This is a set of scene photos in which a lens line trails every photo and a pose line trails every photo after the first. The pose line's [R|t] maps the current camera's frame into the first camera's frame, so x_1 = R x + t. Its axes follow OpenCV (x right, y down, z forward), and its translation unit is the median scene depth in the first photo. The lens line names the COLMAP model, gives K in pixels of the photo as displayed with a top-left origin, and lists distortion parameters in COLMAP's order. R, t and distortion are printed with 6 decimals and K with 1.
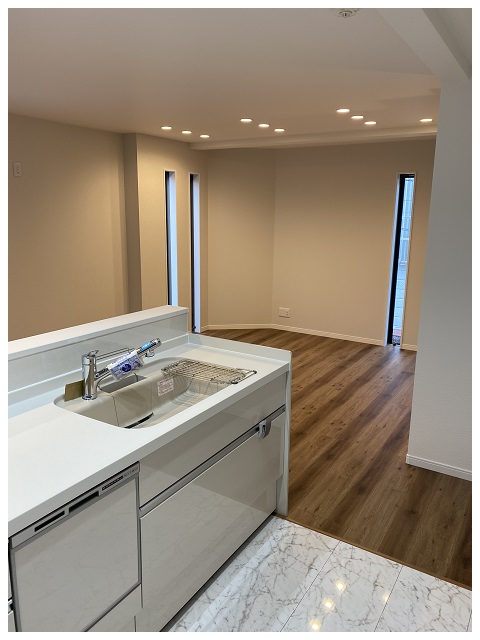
lens RADIAL K [[483.6, 0, 239.6], [0, 483.6, 319.6], [0, 0, 1]] dist [-0.008442, -0.005432]
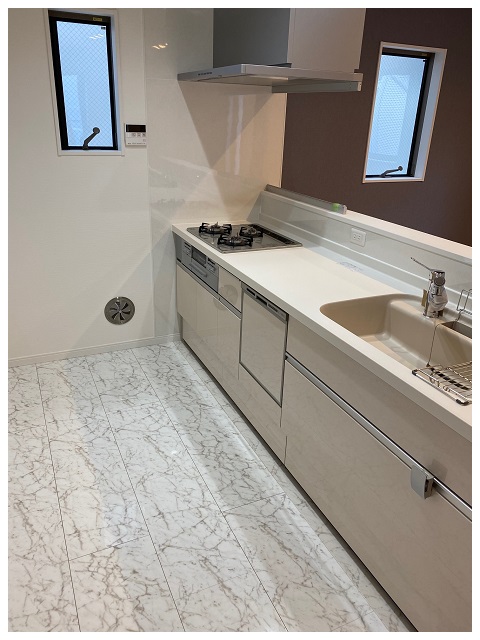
lens RADIAL K [[483.6, 0, 240.2], [0, 483.6, 320.3], [0, 0, 1]] dist [-0.008442, -0.005432]
pose [[-0.546574, 0.300766, -0.781535, 0.633130], [-0.217042, 0.850504, 0.479099, -0.202991], [0.808795, 0.431489, -0.399584, 1.040823]]
